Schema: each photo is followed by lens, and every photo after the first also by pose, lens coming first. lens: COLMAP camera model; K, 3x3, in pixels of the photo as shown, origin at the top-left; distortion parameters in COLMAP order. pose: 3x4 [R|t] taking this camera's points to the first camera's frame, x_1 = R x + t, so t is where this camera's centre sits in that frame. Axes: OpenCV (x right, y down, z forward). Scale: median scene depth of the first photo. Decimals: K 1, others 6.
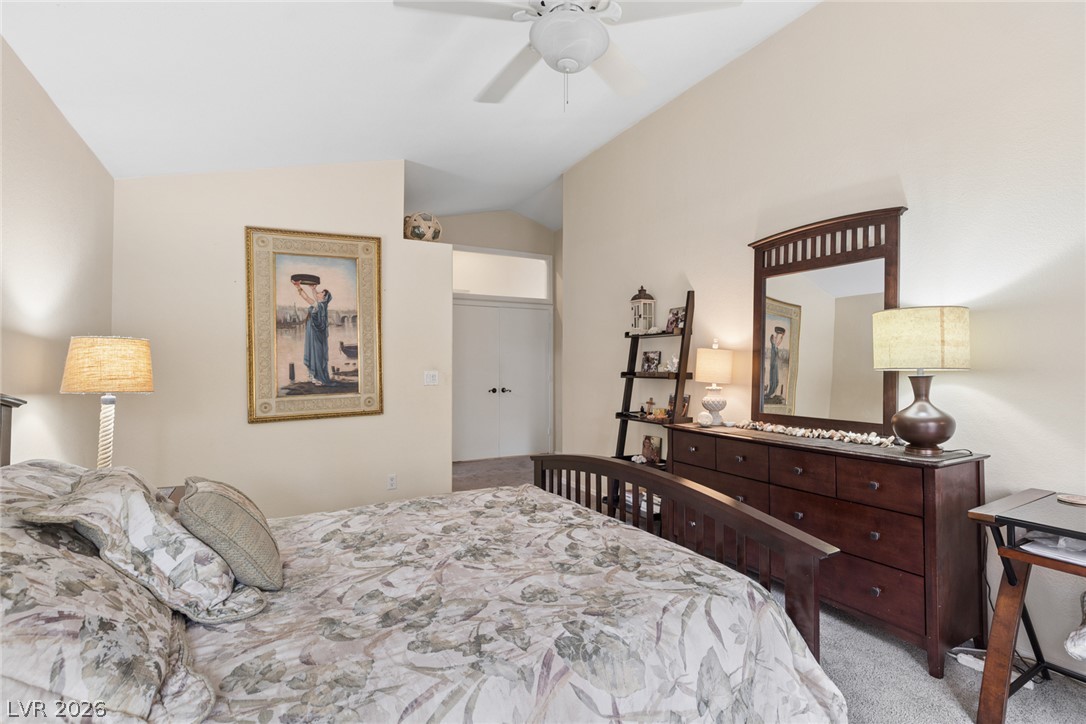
lens RADIAL K [[515.5, 0, 543.0], [0, 515.5, 362.0], [0, 0, 1]] dist [-0.001314, -0.000075]
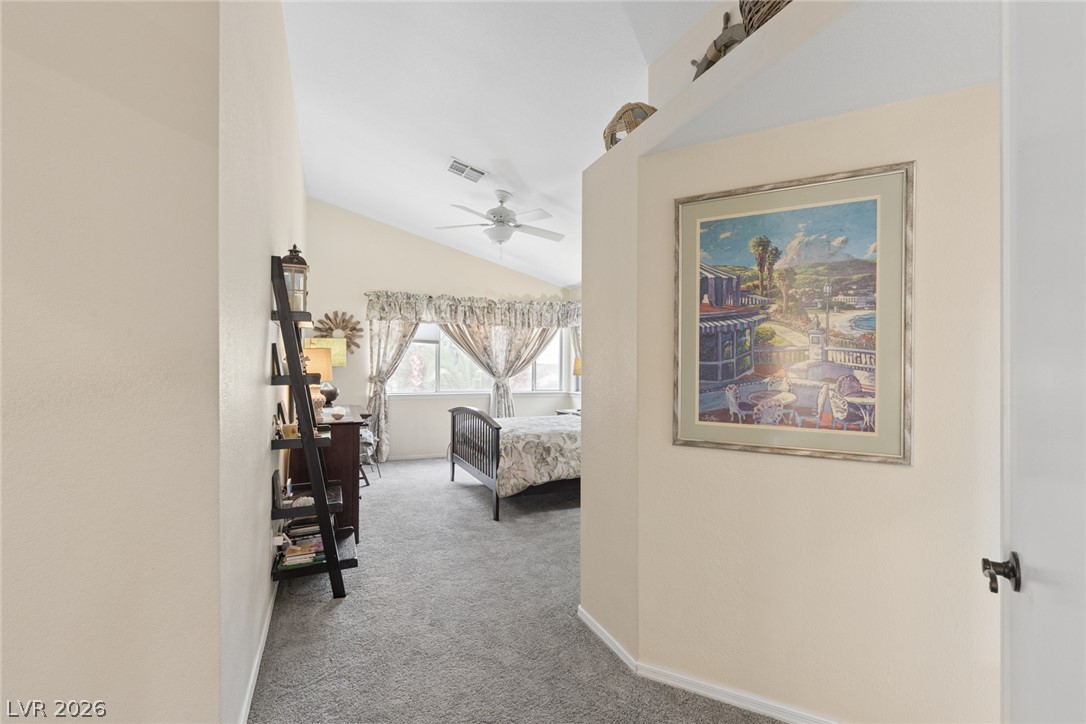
lens RADIAL K [[515.5, 0, 543.0], [0, 515.5, 362.0], [0, 0, 1]] dist [-0.001314, -0.000075]
pose [[-0.994525, 0.002589, 0.104471, -0.250635], [0.001458, 0.999939, -0.010910, 0.014242], [-0.104493, -0.010698, -0.994468, 2.096992]]
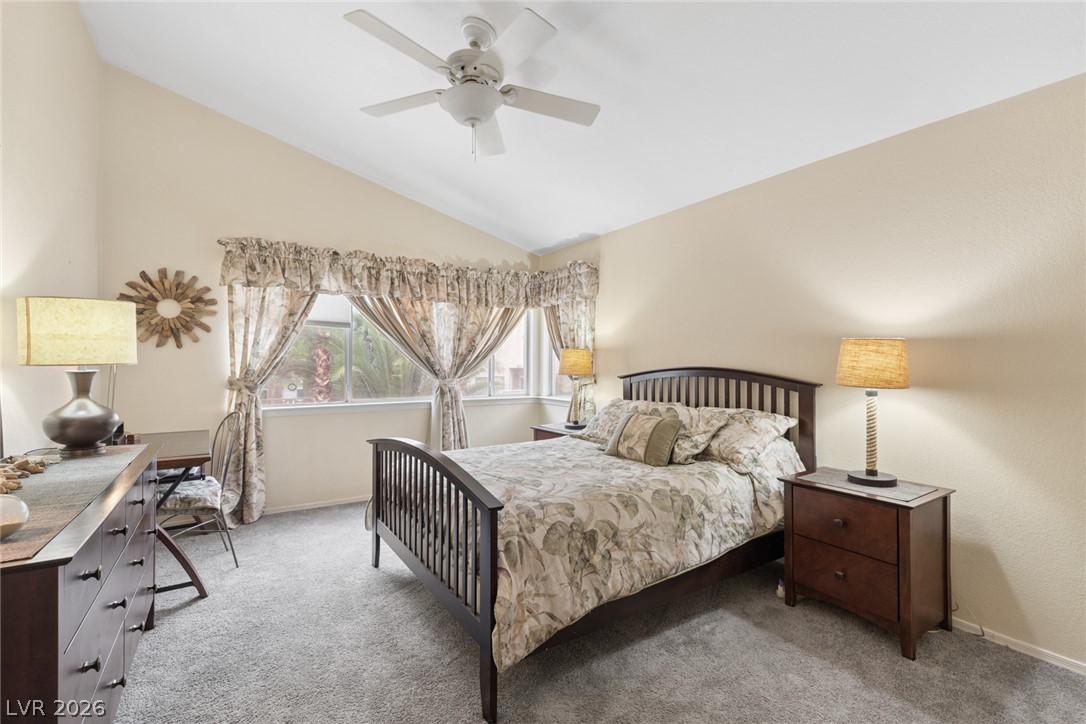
lens RADIAL K [[489.4, 0, 546.5], [0, 489.4, 362.4], [0, 0, 1]] dist [-0.000991, -0.000233]
pose [[-0.997256, 0.005017, -0.073863, -0.026025], [0.005045, 0.999987, -0.000191, 0.011382], [0.073861, -0.000563, -0.997268, 1.365590]]
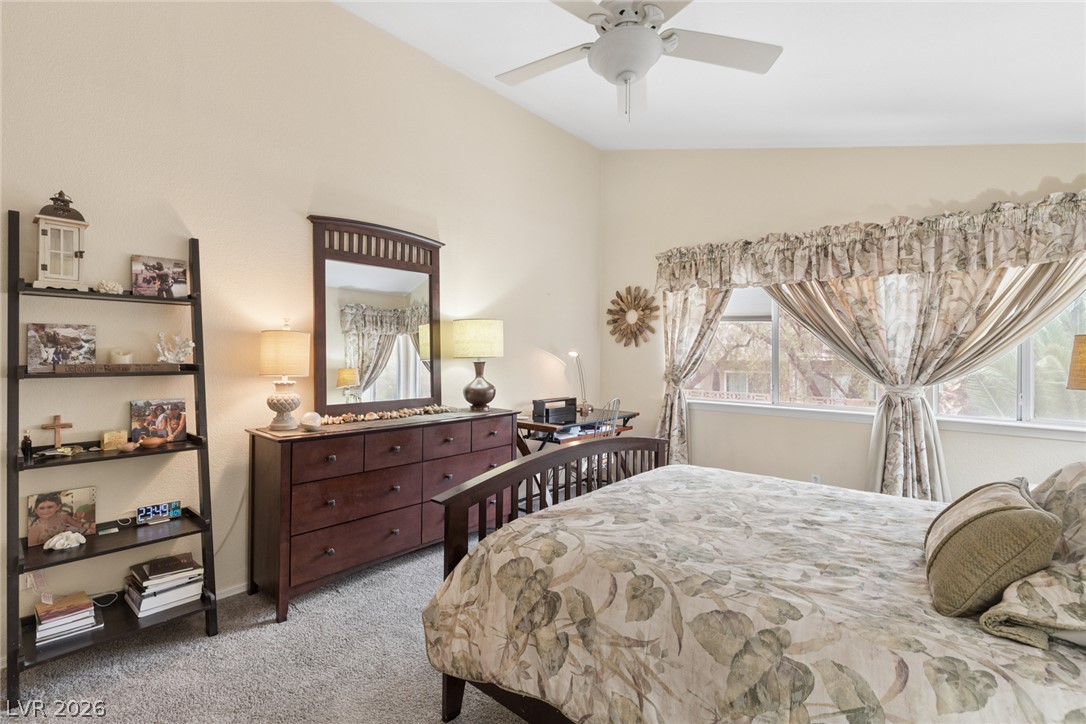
lens RADIAL K [[490.4, 0, 543.6], [0, 490.4, 351.2], [0, 0, 1]] dist [0.001021, -0.000156]
pose [[-0.335654, 0.012818, 0.941898, -0.527305], [-0.009198, 0.999815, -0.016884, 0.013178], [-0.941940, -0.014330, -0.335475, 0.928016]]
